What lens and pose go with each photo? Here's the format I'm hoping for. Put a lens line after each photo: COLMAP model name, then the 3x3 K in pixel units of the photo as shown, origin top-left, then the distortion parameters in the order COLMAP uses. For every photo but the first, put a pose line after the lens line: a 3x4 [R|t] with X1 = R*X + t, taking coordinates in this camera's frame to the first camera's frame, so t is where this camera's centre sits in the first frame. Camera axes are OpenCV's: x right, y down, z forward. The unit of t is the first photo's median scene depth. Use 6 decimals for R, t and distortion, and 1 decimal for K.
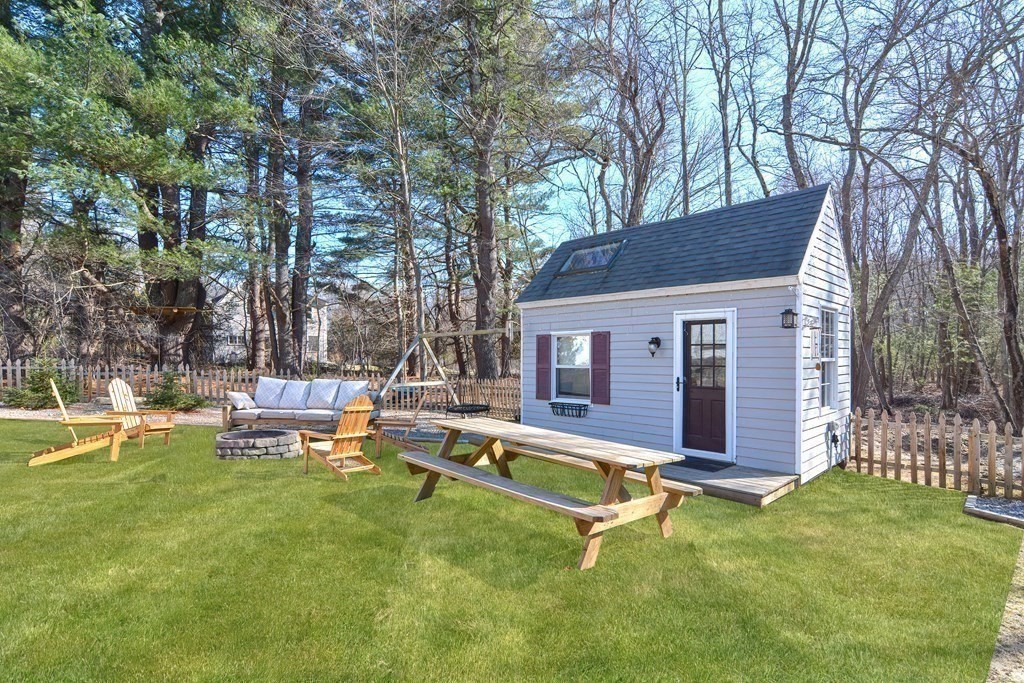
lens RADIAL K [[503.6, 0, 508.3], [0, 503.6, 350.2], [0, 0, 1]] dist [-0.000912, -0.007561]
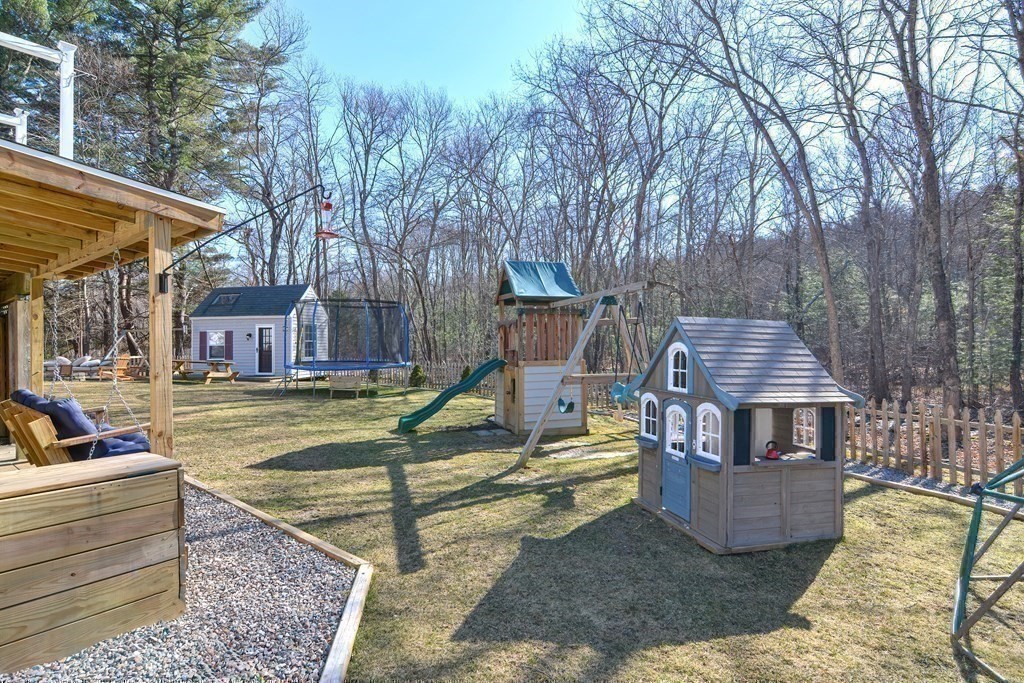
lens RADIAL K [[483.5, 0, 512.0], [0, 483.5, 341.5], [0, 0, 1]] dist [-0.000790, -0.000730]
pose [[0.823888, -0.007500, 0.566703, -0.020836], [0.003254, 0.999959, 0.008504, 0.000350], [-0.566743, -0.005162, 0.823879, -1.827071]]
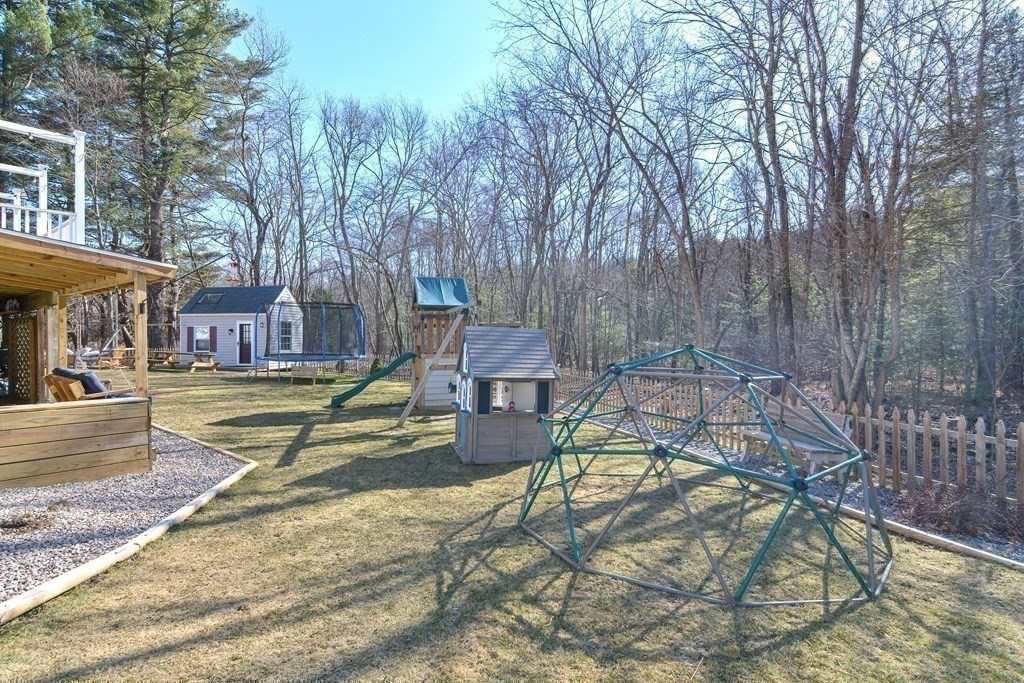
lens RADIAL K [[482.7, 0, 512.8], [0, 482.7, 345.8], [0, 0, 1]] dist [-0.000499, -0.000158]
pose [[0.819778, -0.010240, 0.572590, 0.008670], [-0.005986, 0.999632, 0.026447, -0.010236], [-0.572650, -0.025109, 0.819415, -2.250224]]
